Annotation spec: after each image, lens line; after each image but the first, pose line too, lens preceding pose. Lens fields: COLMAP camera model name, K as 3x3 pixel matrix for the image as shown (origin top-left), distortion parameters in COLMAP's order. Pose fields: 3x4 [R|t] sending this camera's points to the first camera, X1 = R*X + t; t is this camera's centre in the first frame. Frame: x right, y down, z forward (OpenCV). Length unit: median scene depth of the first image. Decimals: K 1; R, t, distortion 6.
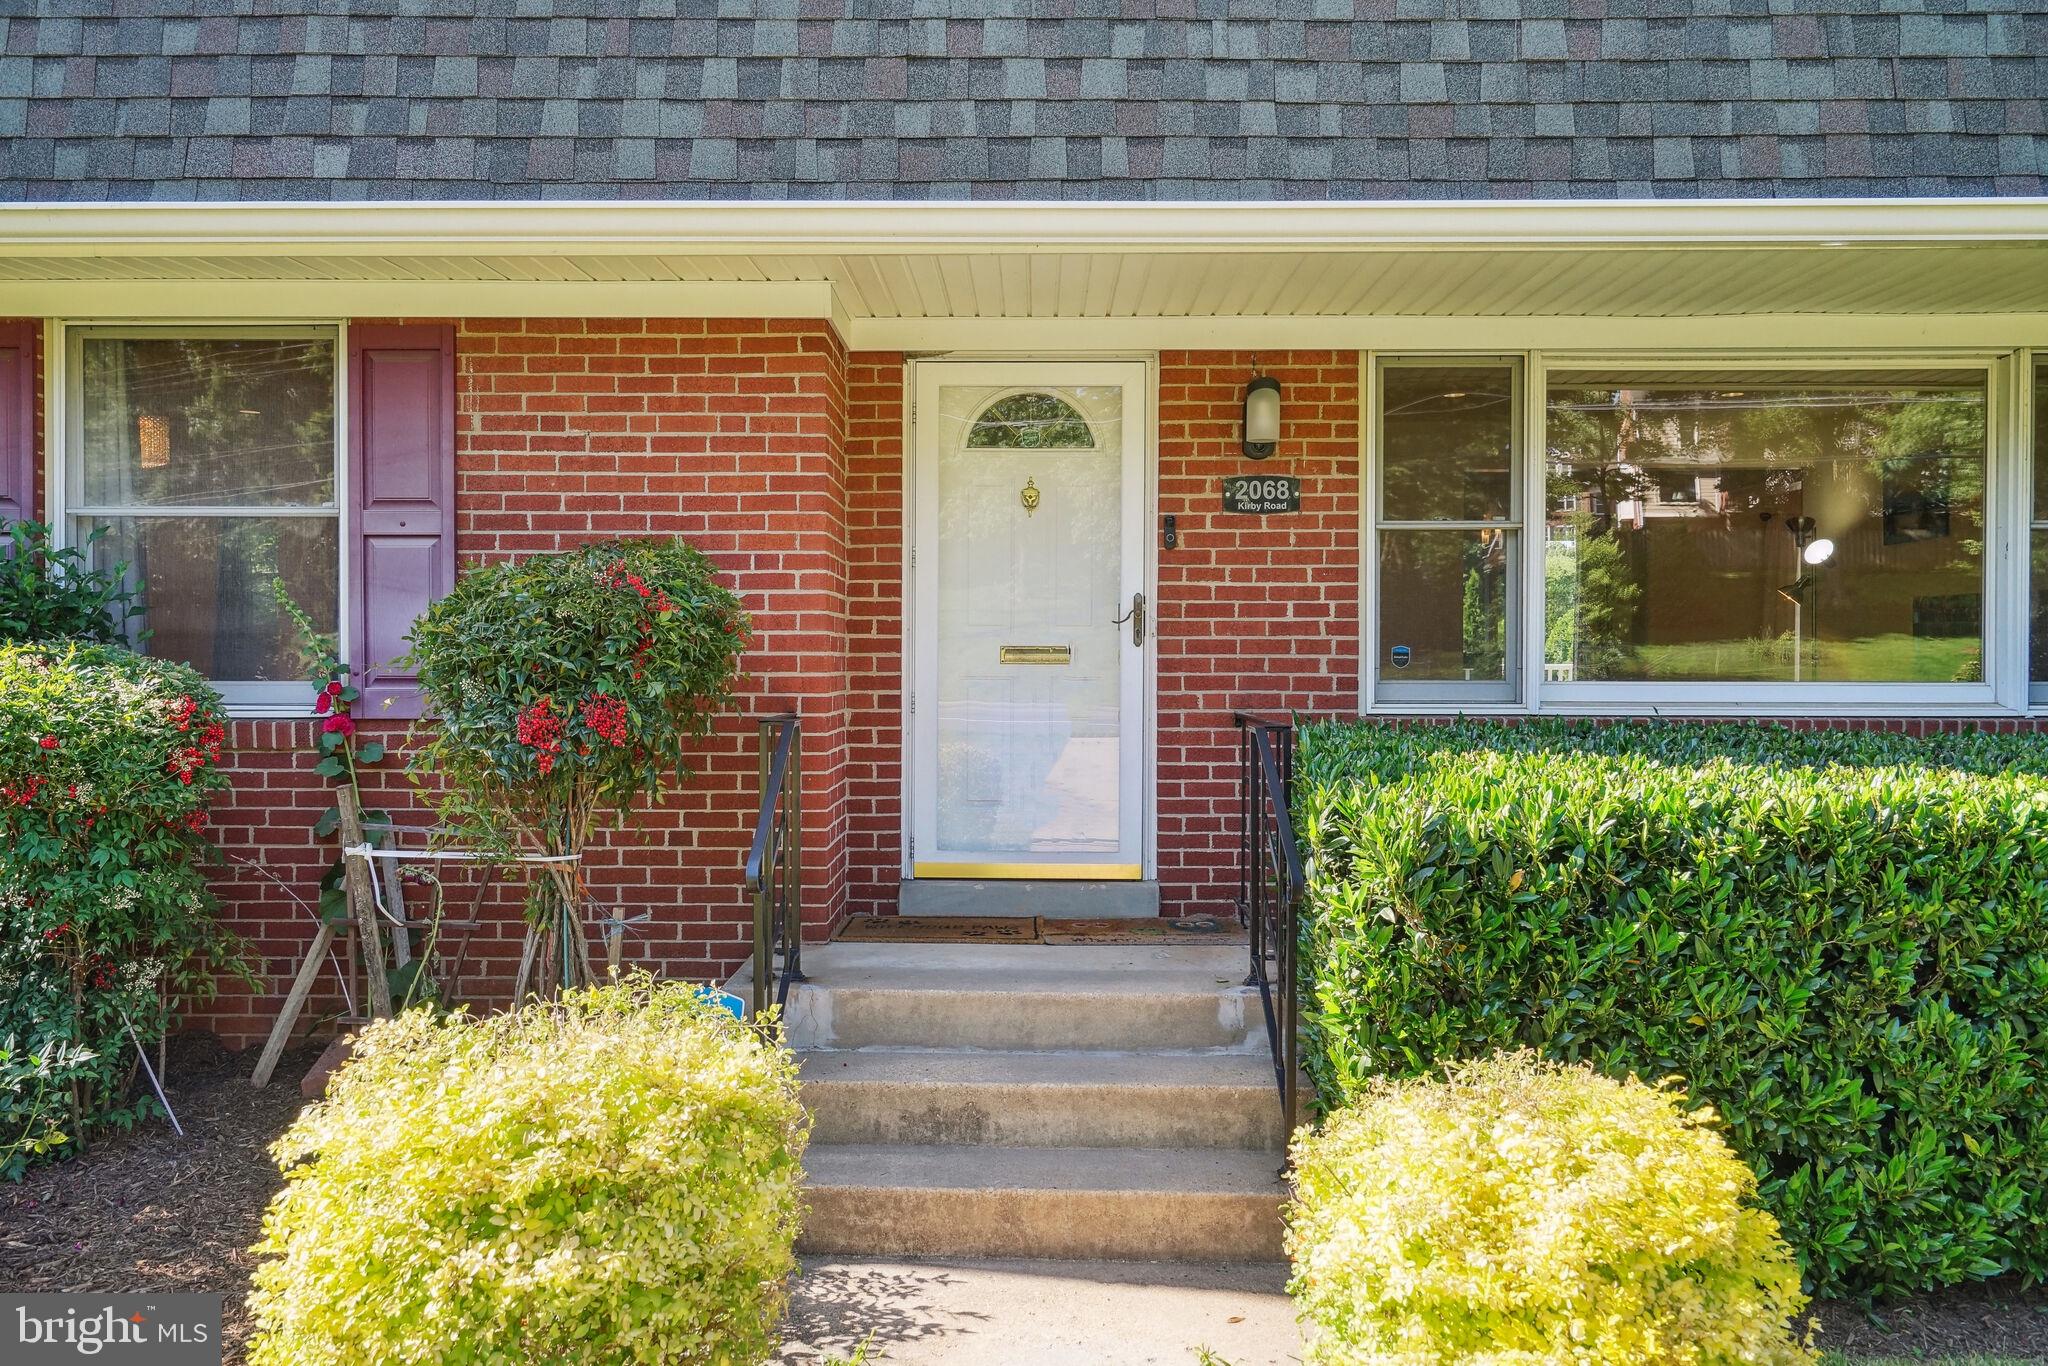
lens RADIAL K [[1406.2, 0, 1024.0], [0, 1406.2, 683.0], [0, 0, 1]] dist [0.003608, 0.002524]
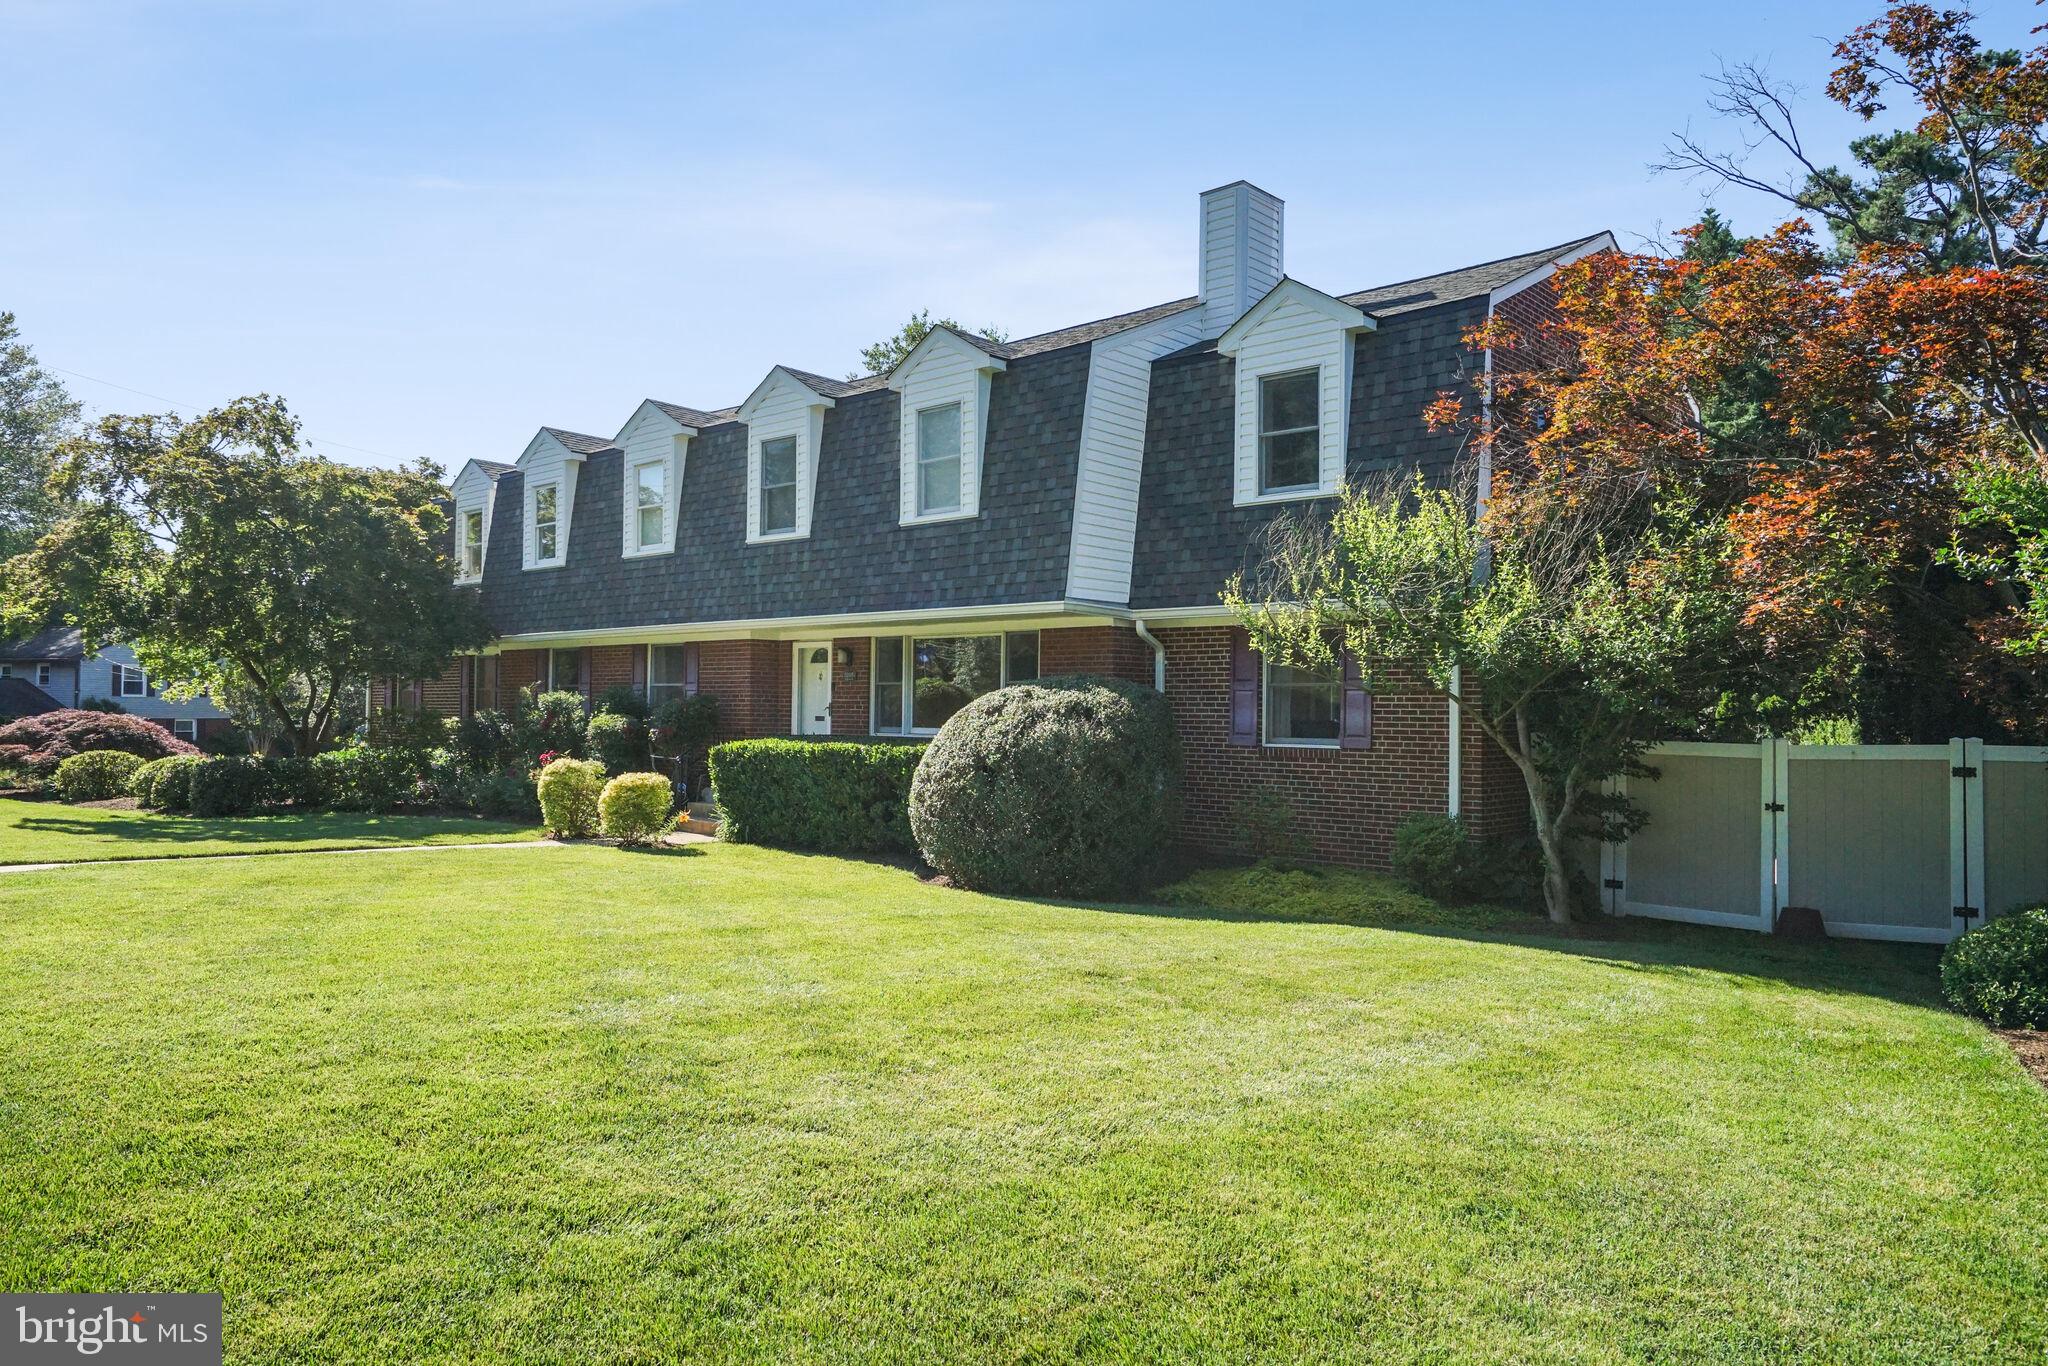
lens RADIAL K [[1412.7, 0, 1024.0], [0, 1412.7, 683.0], [0, 0, 1]] dist [0.007500, 0.002232]
pose [[0.748530, -0.009308, -0.663035, 3.566149], [-0.022323, 0.998981, -0.039226, 0.021575], [0.662725, 0.044163, 0.747560, -1.757219]]
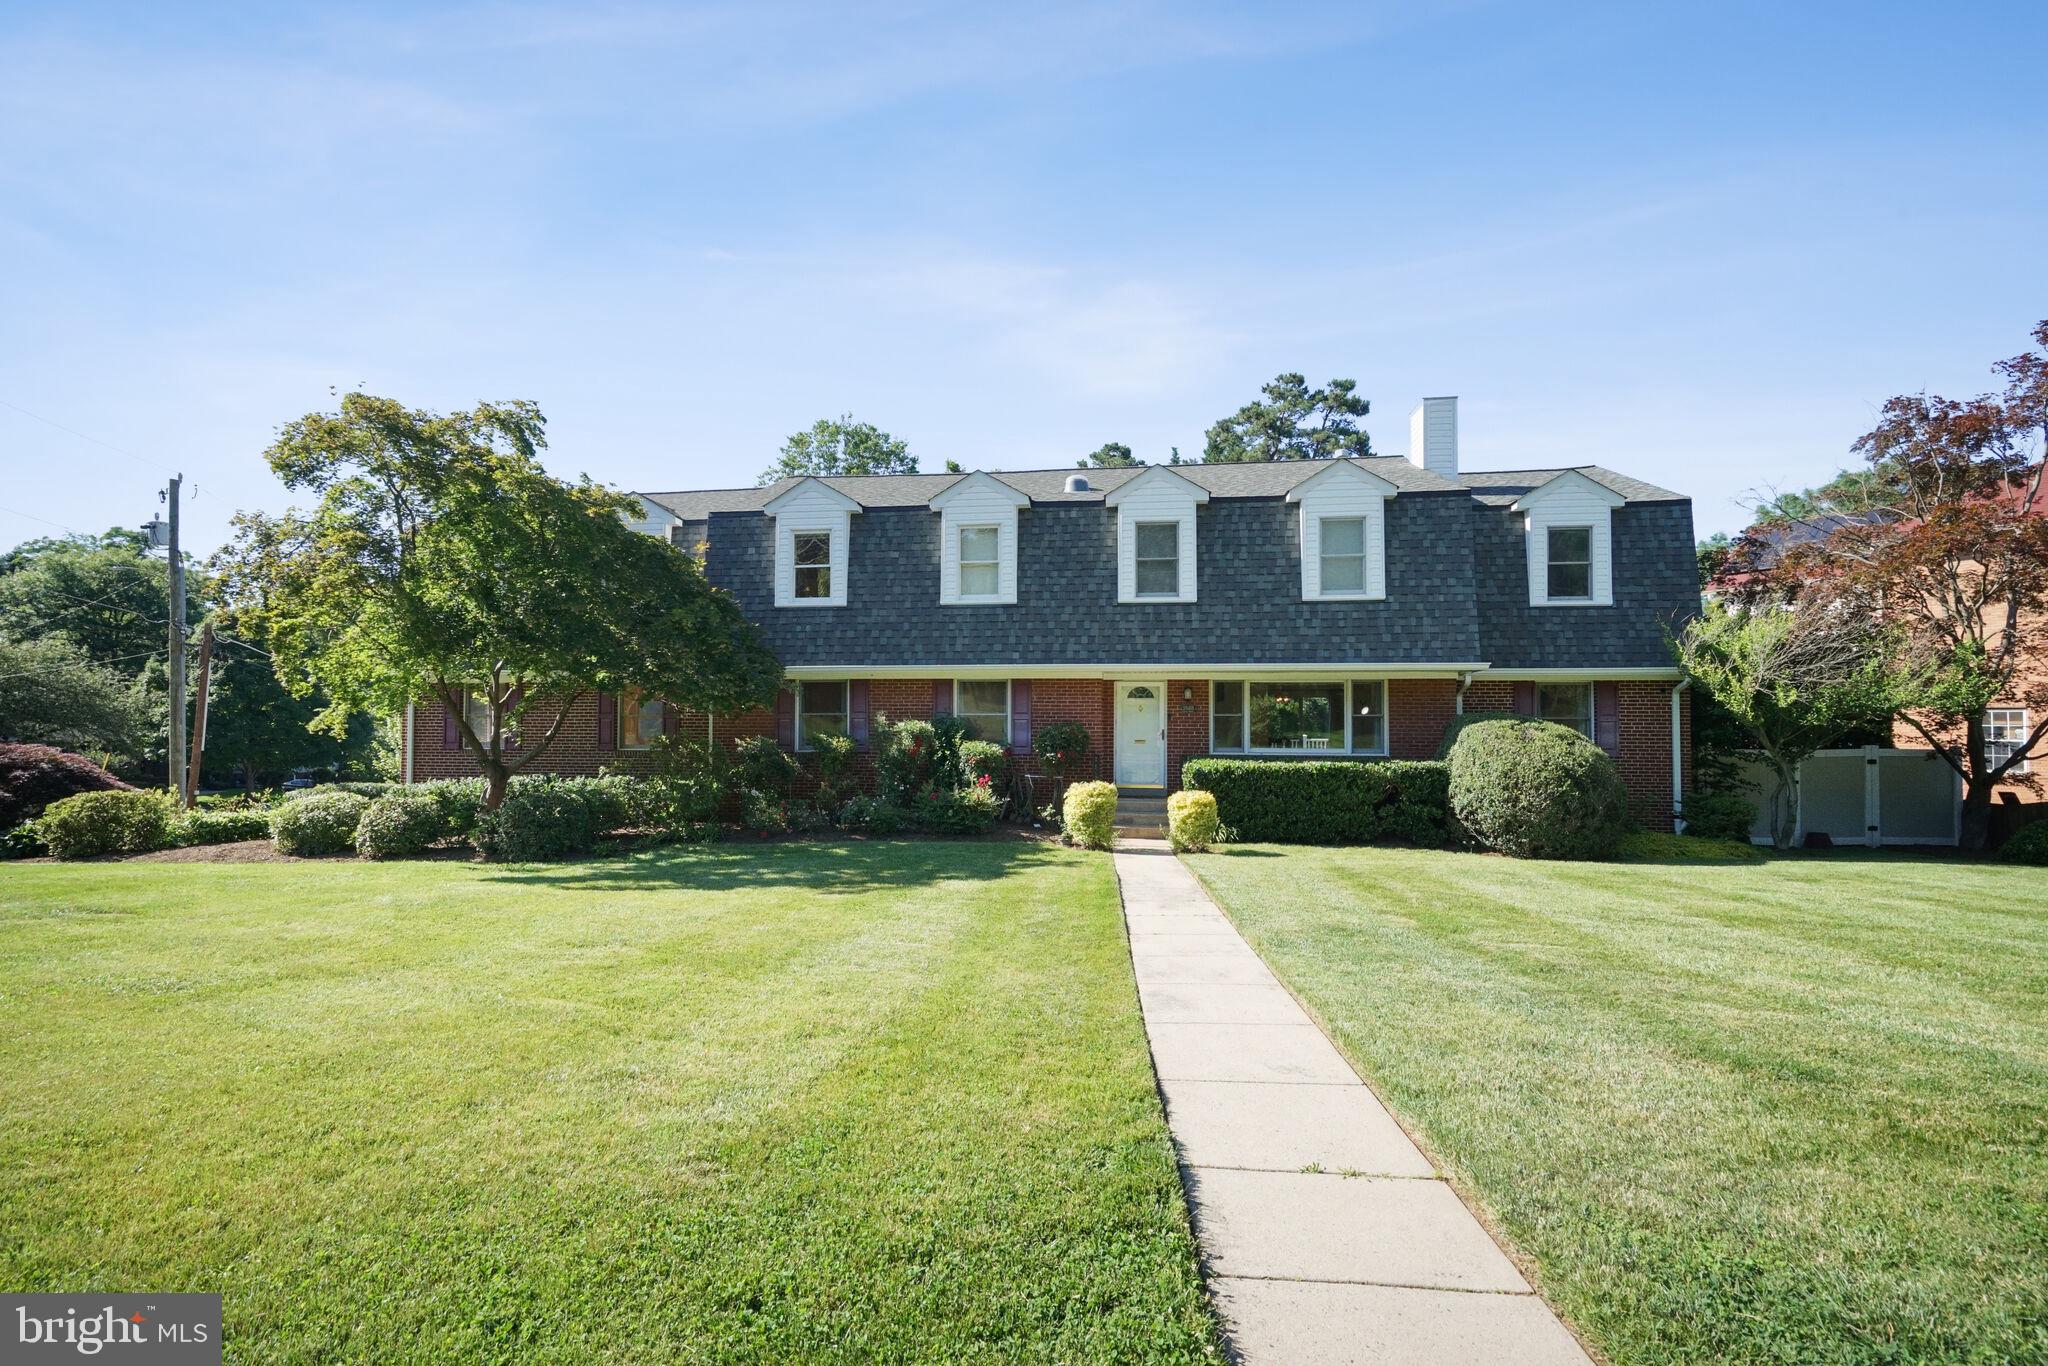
lens RADIAL K [[952.5, 0, 1023.5], [0, 952.5, 693.4], [0, 0, 1]] dist [-0.003623, 0.000555]
pose [[0.993352, -0.001877, -0.115104, -0.021629], [-0.004030, 0.998687, -0.051061, -0.022166], [0.115049, 0.051185, 0.992040, -2.775319]]
